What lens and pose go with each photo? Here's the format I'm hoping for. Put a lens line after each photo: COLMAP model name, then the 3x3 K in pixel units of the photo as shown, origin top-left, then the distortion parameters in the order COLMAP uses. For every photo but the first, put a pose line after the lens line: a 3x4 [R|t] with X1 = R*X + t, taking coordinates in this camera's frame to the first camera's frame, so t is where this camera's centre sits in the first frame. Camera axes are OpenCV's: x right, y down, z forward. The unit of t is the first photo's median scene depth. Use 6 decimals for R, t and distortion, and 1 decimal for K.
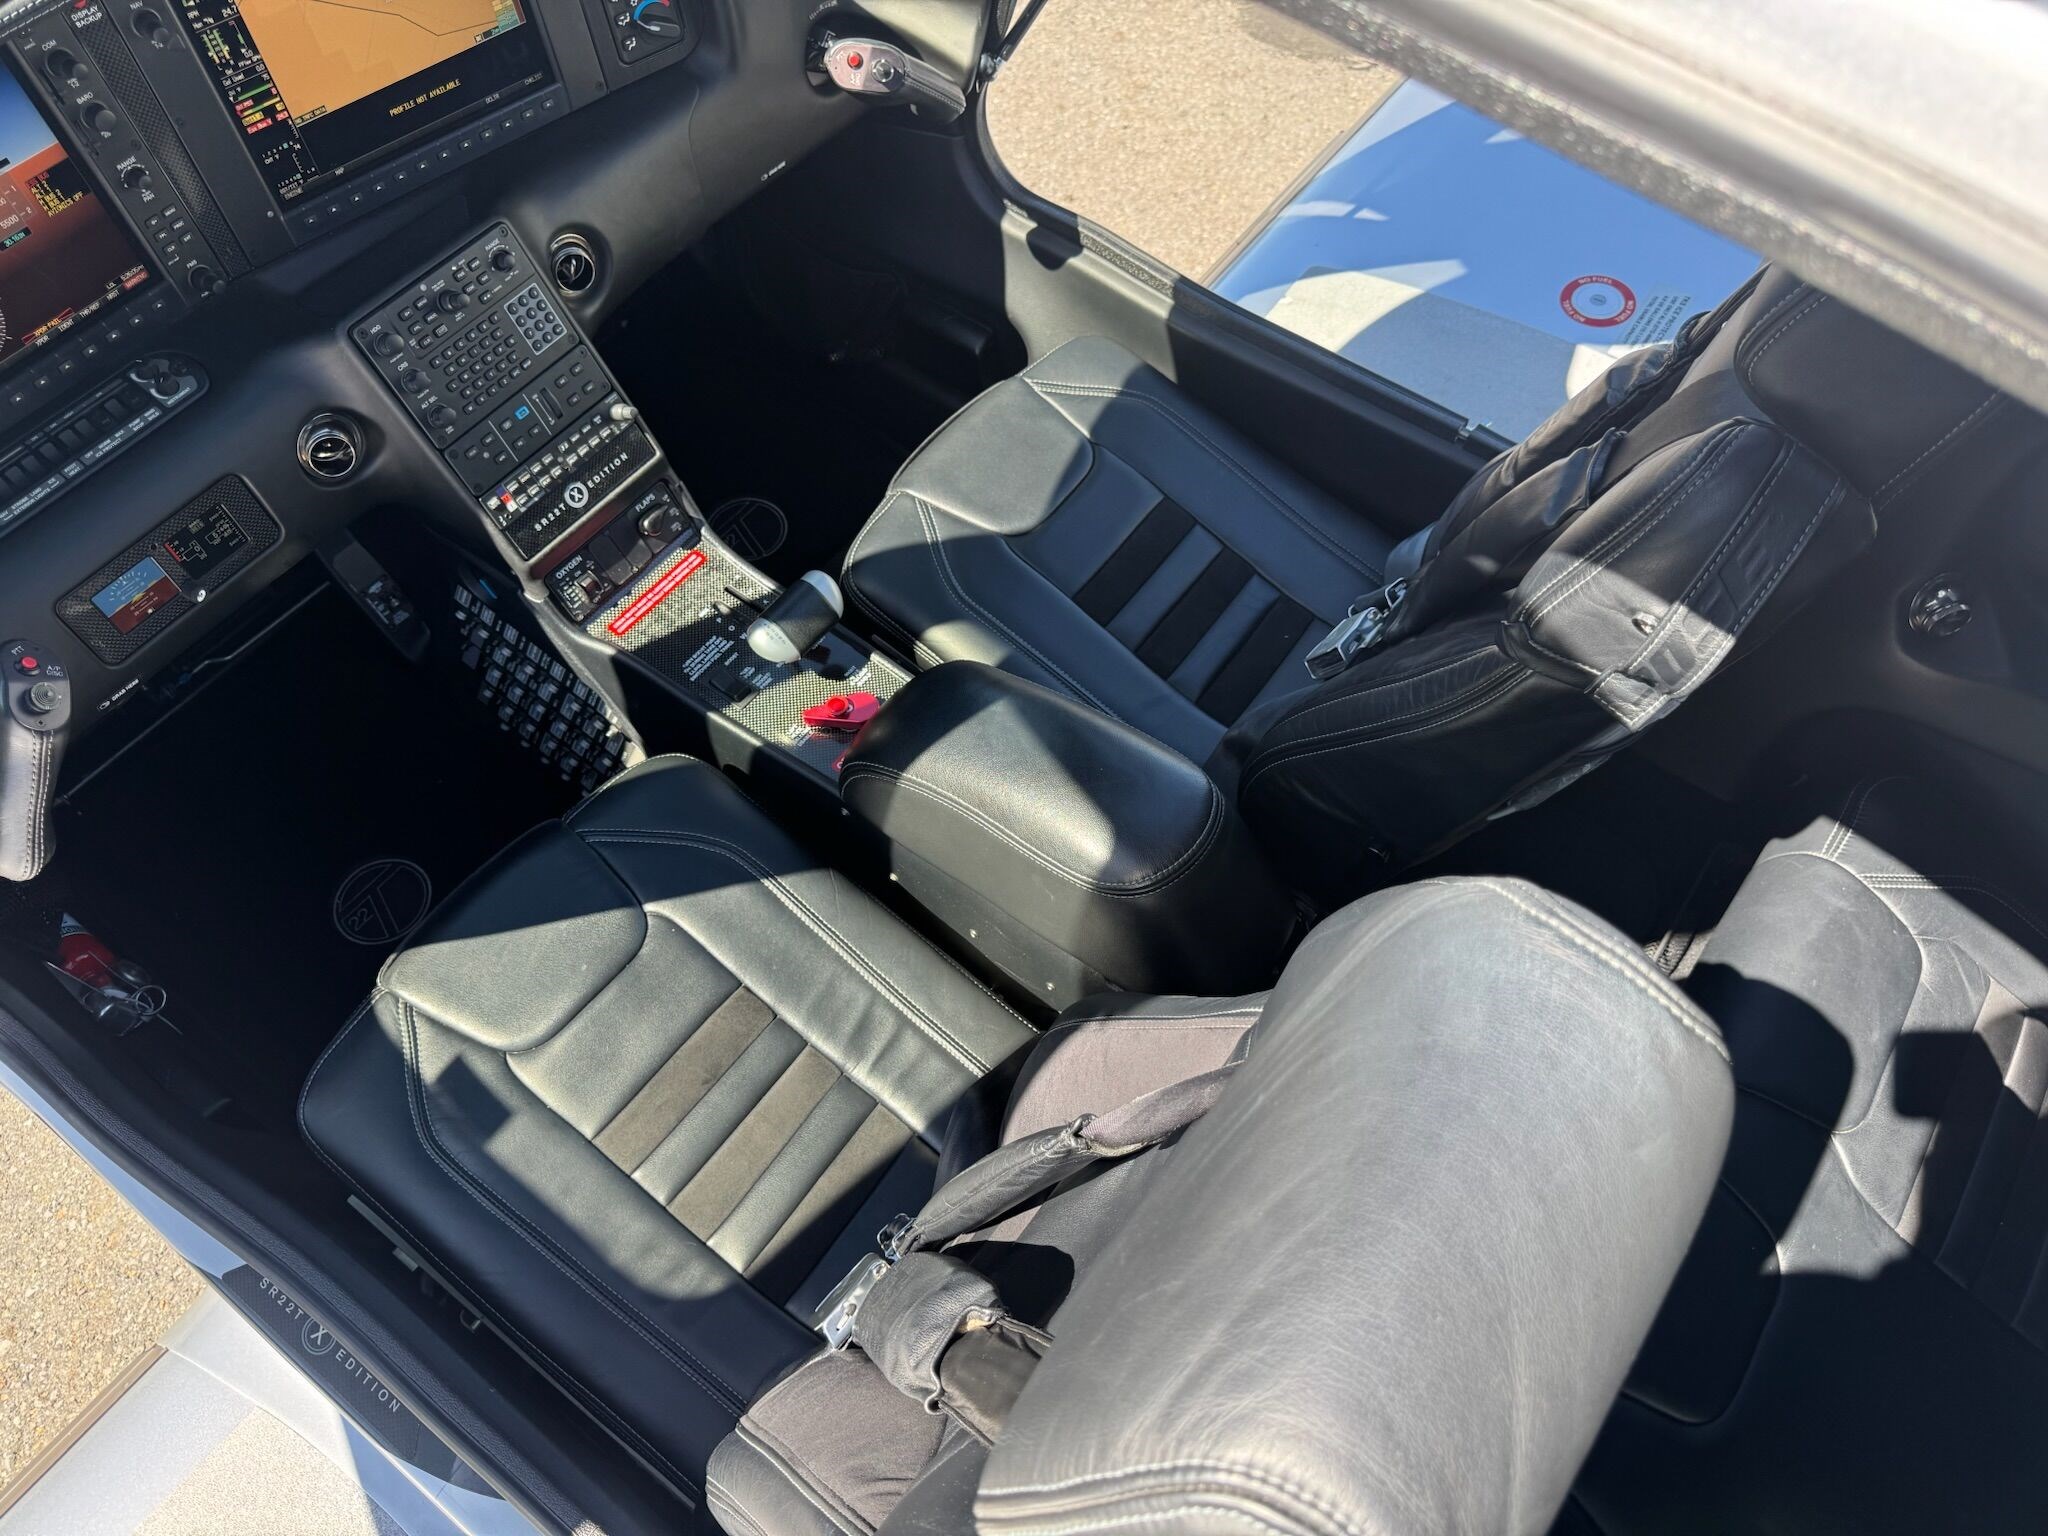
lens RADIAL K [[1486.3, 0, 1085.3], [0, 1486.3, 806.5], [0, 0, 1]] dist [-0.028719, 0.002787]
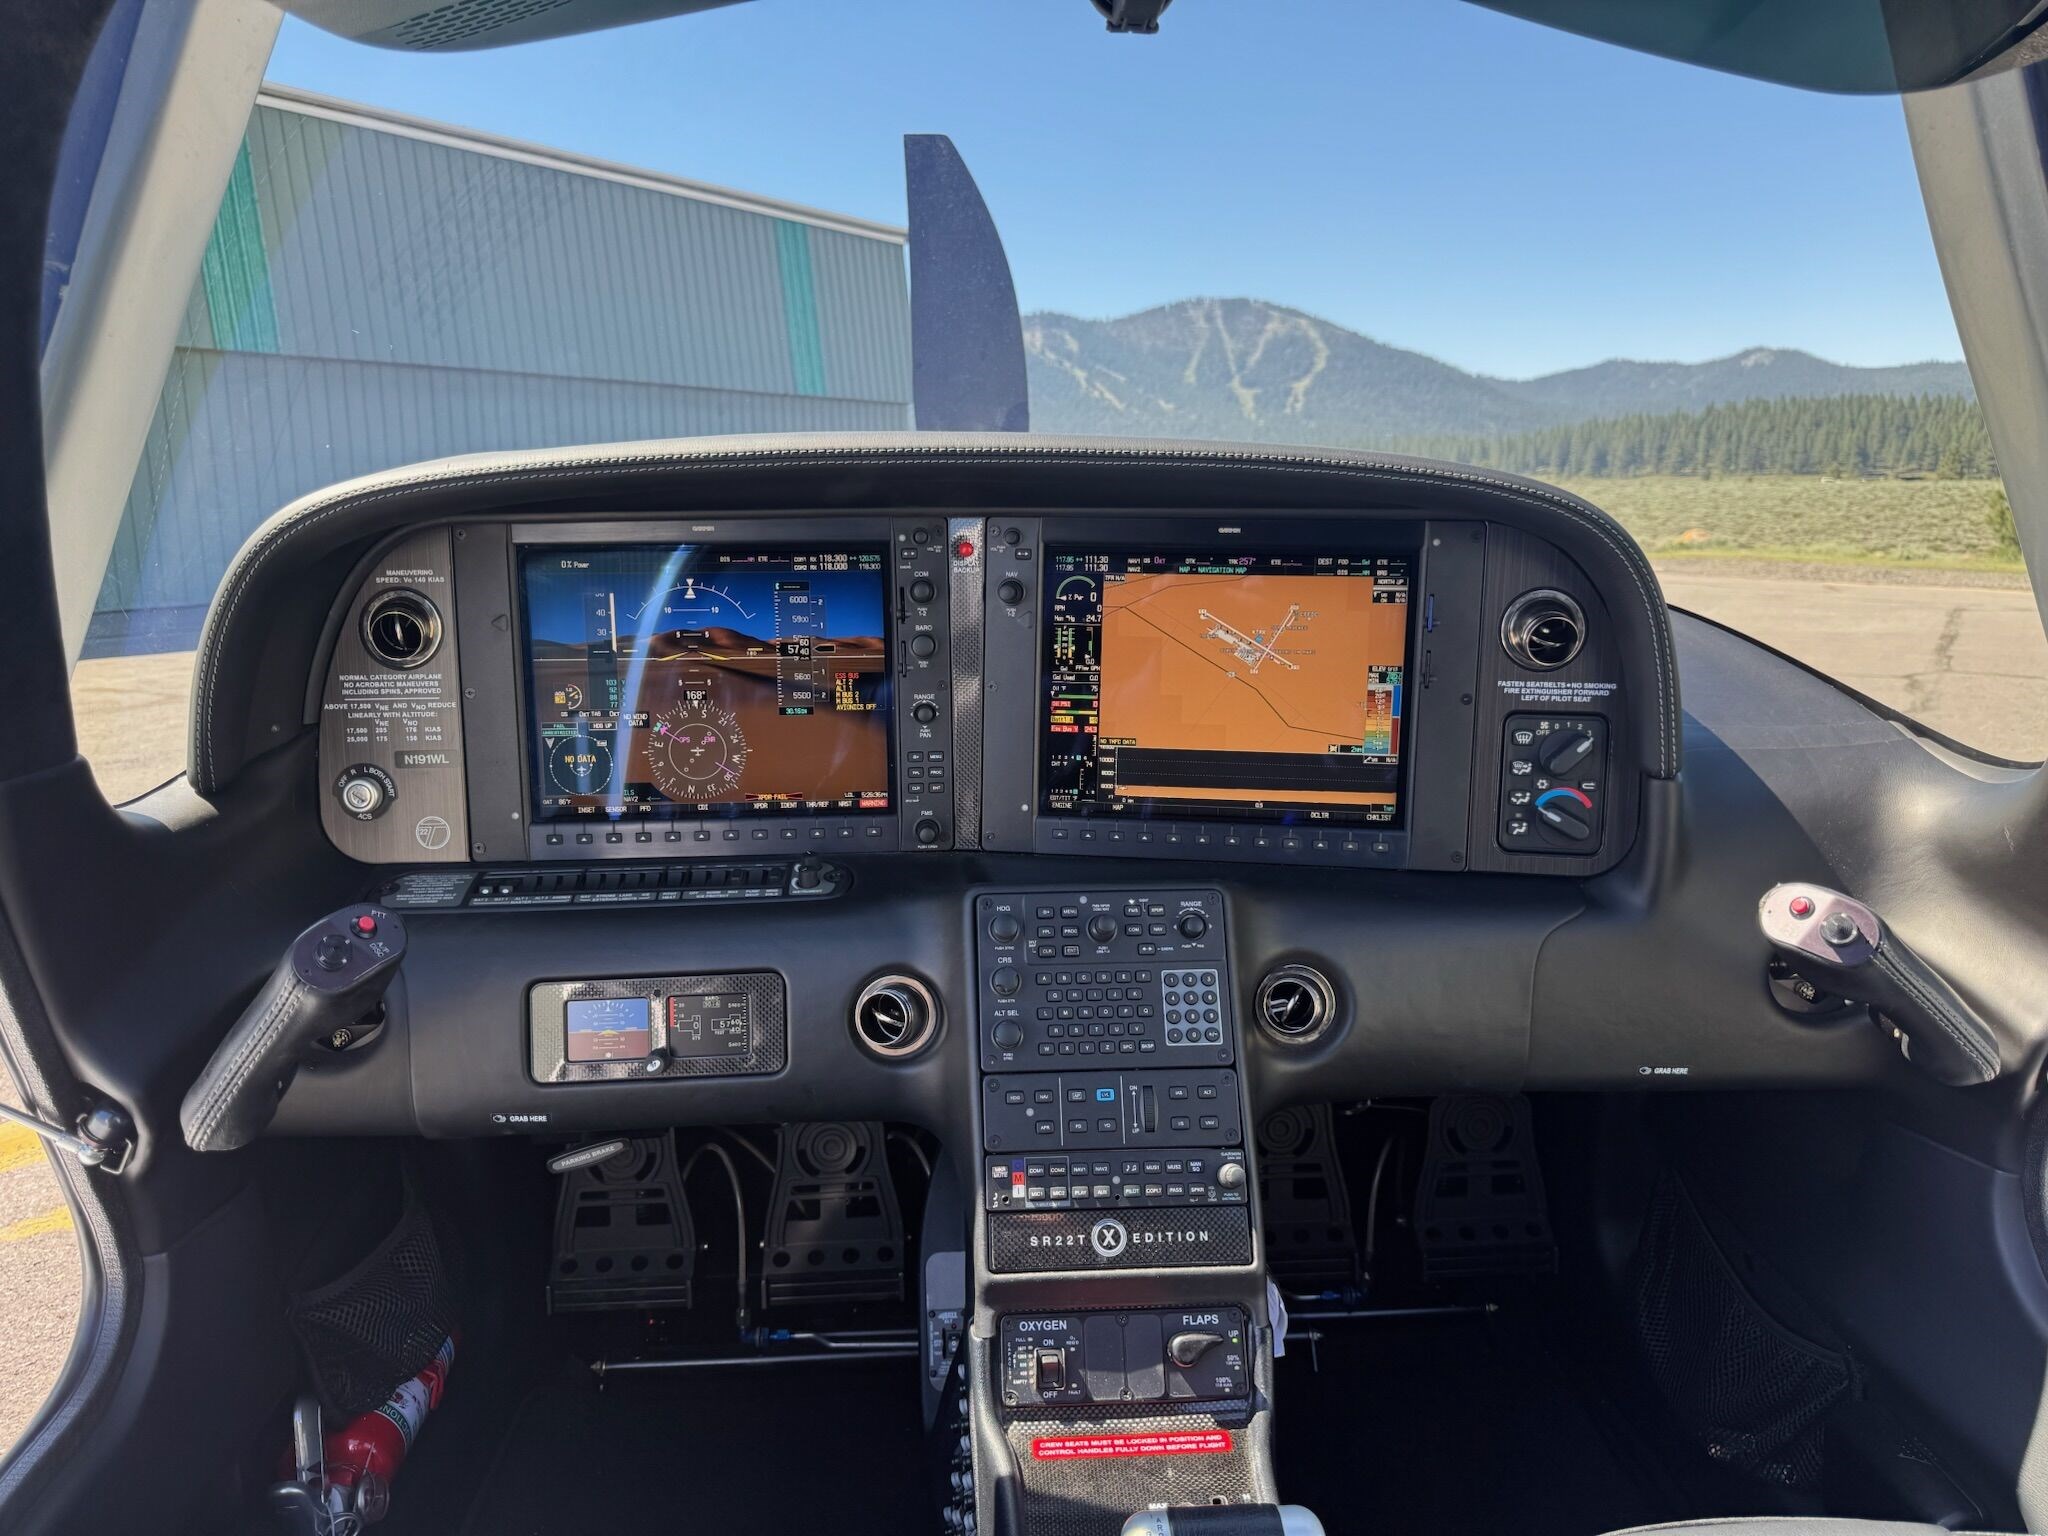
lens RADIAL K [[1464.6, 0, 1018.6], [0, 1464.6, 741.3], [0, 0, 1]] dist [0.083957, -0.126491]
pose [[0.625776, 0.143465, -0.766696, 0.126495], [-0.659902, 0.621423, -0.422330, -0.035019], [0.415852, 0.770228, 0.483545, 0.468573]]
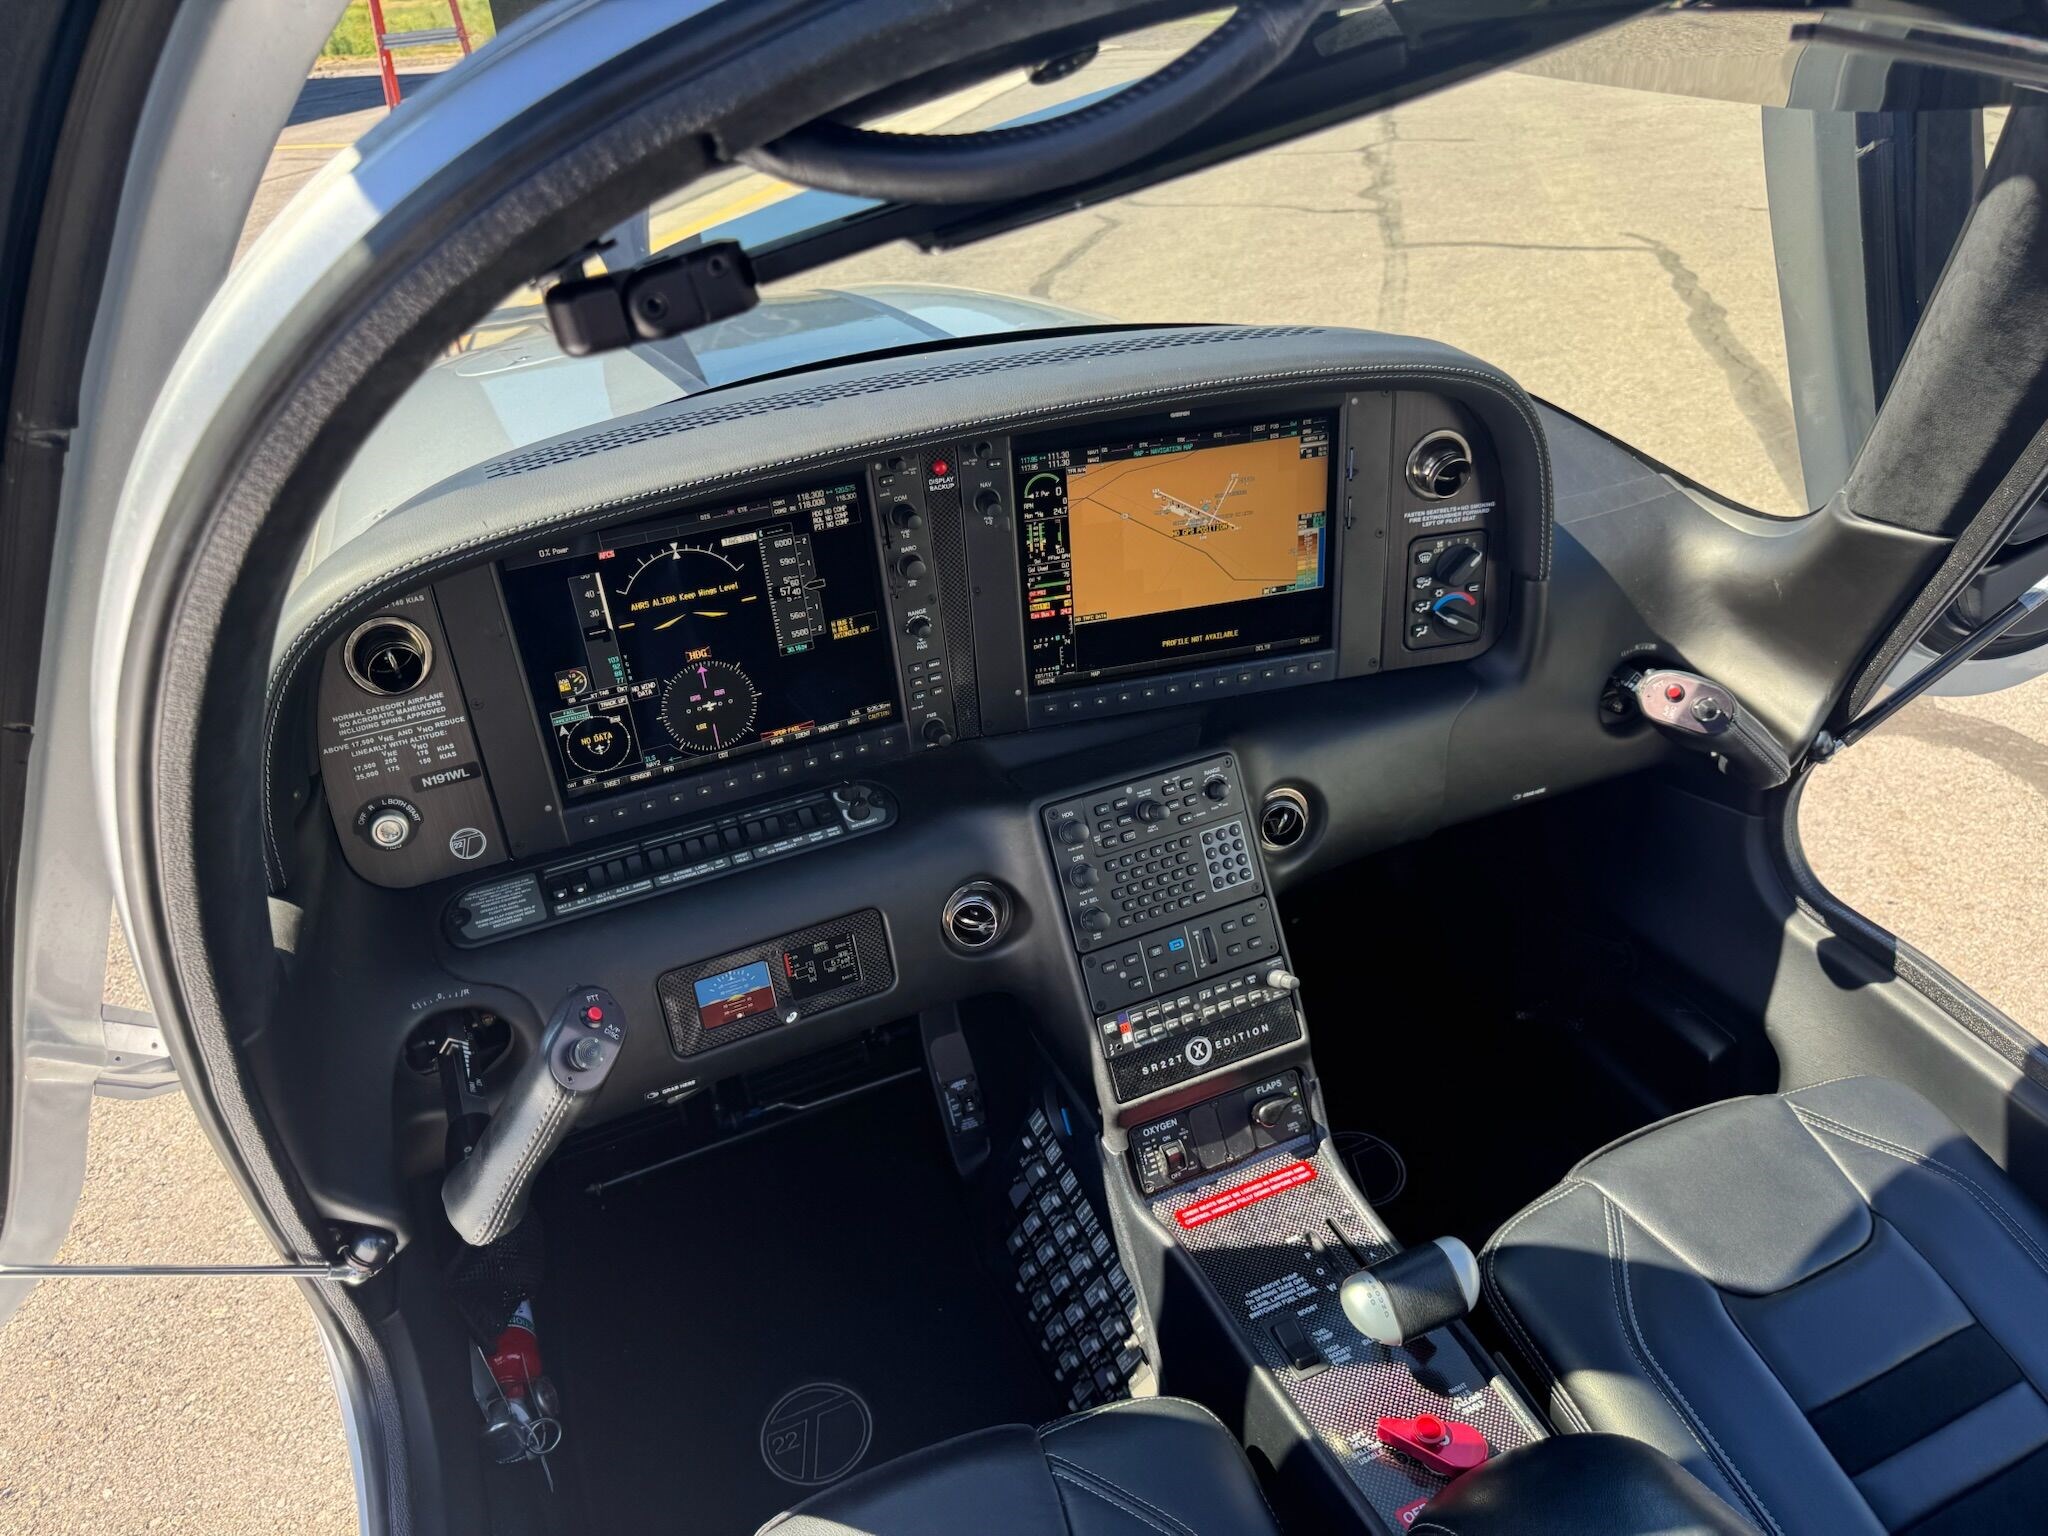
lens RADIAL K [[1480.4, 0, 1013.1], [0, 1480.4, 764.3], [0, 0, 1]] dist [0.081993, -0.104837]
pose [[0.859210, 0.210538, -0.466296, -0.067989], [-0.399204, 0.845916, -0.353642, -0.002234], [0.319992, 0.490000, 0.810867, 0.180578]]
